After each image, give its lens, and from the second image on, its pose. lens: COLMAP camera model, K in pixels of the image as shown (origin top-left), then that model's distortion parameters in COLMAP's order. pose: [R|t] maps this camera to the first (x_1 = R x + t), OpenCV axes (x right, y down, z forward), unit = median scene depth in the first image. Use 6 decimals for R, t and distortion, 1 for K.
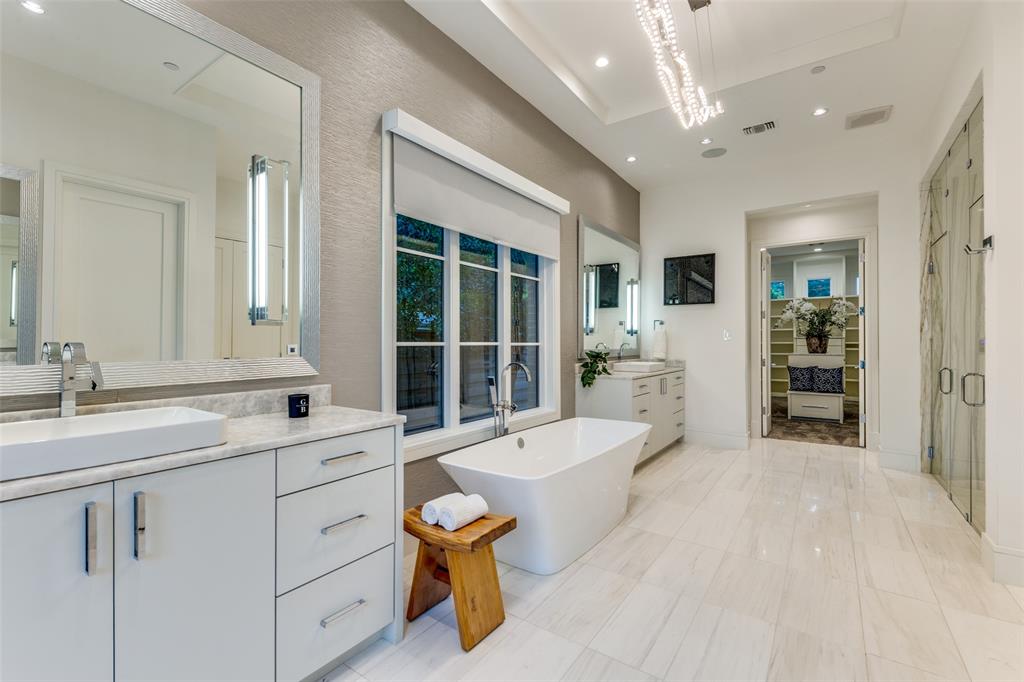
lens RADIAL K [[453.6, 0, 507.8], [0, 453.6, 342.6], [0, 0, 1]] dist [0.008614, -0.000295]
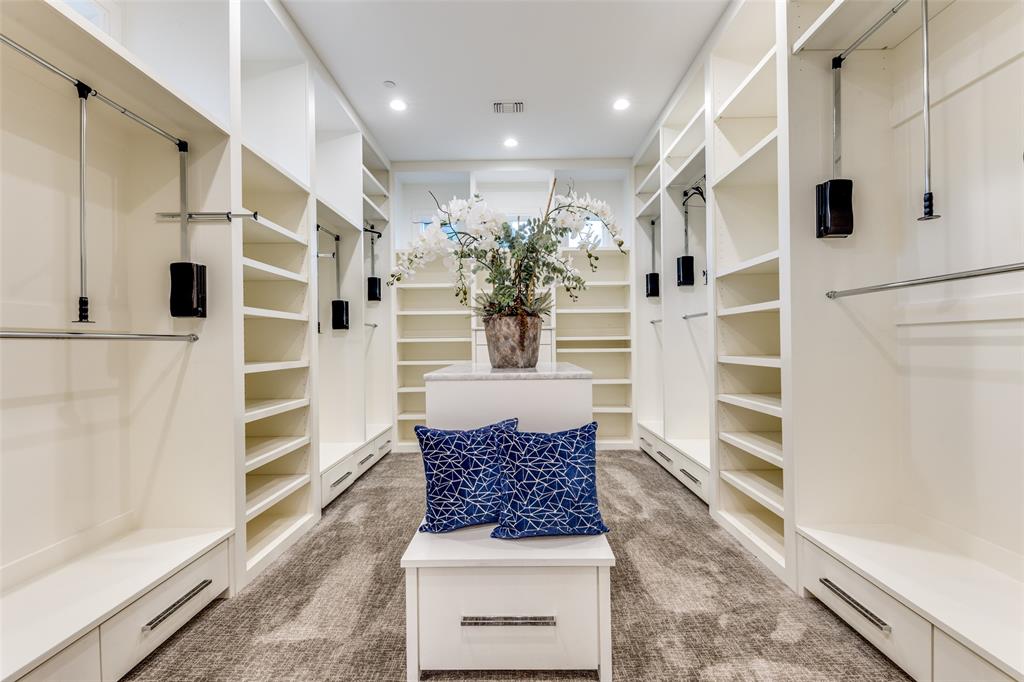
lens RADIAL K [[391.6, 0, 518.0], [0, 391.6, 345.0], [0, 0, 1]] dist [-0.002944, -0.000178]
pose [[0.817111, -0.009994, 0.576394, 0.527501], [0.010277, 0.999943, 0.002769, 0.006652], [-0.576389, 0.003661, 0.817167, 0.779488]]
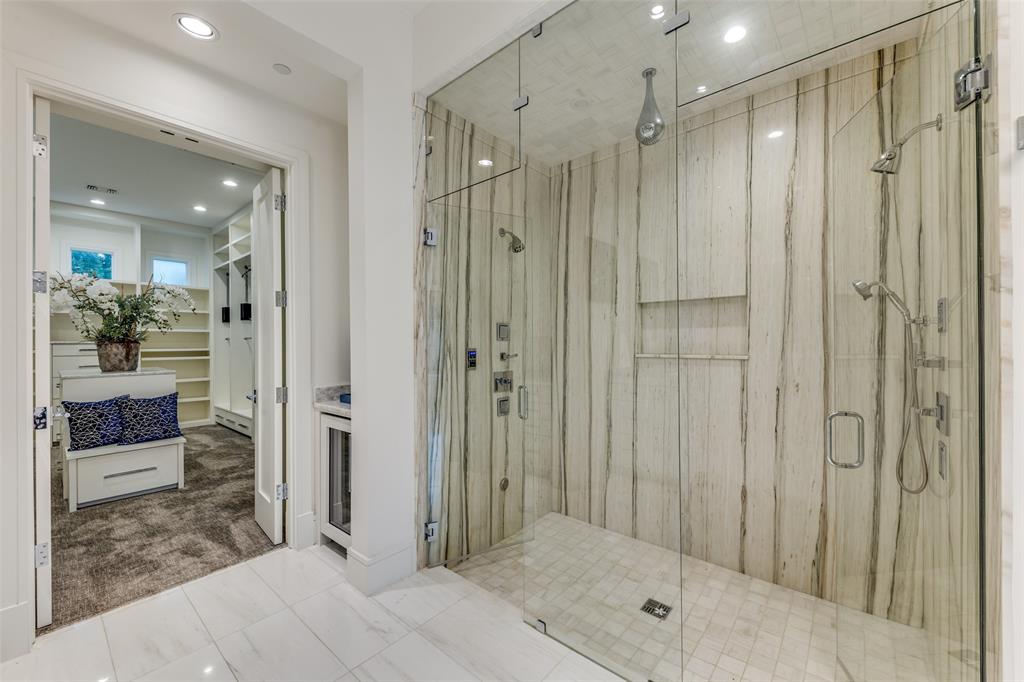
lens RADIAL K [[391.6, 0, 506.1], [0, 391.6, 341.8], [0, 0, 1]] dist [-0.002944, -0.000178]
pose [[0.069368, 0.001523, 0.997590, 0.224409], [0.006047, 0.999980, -0.001947, -0.009911], [-0.997573, 0.006168, 0.069357, 0.484177]]
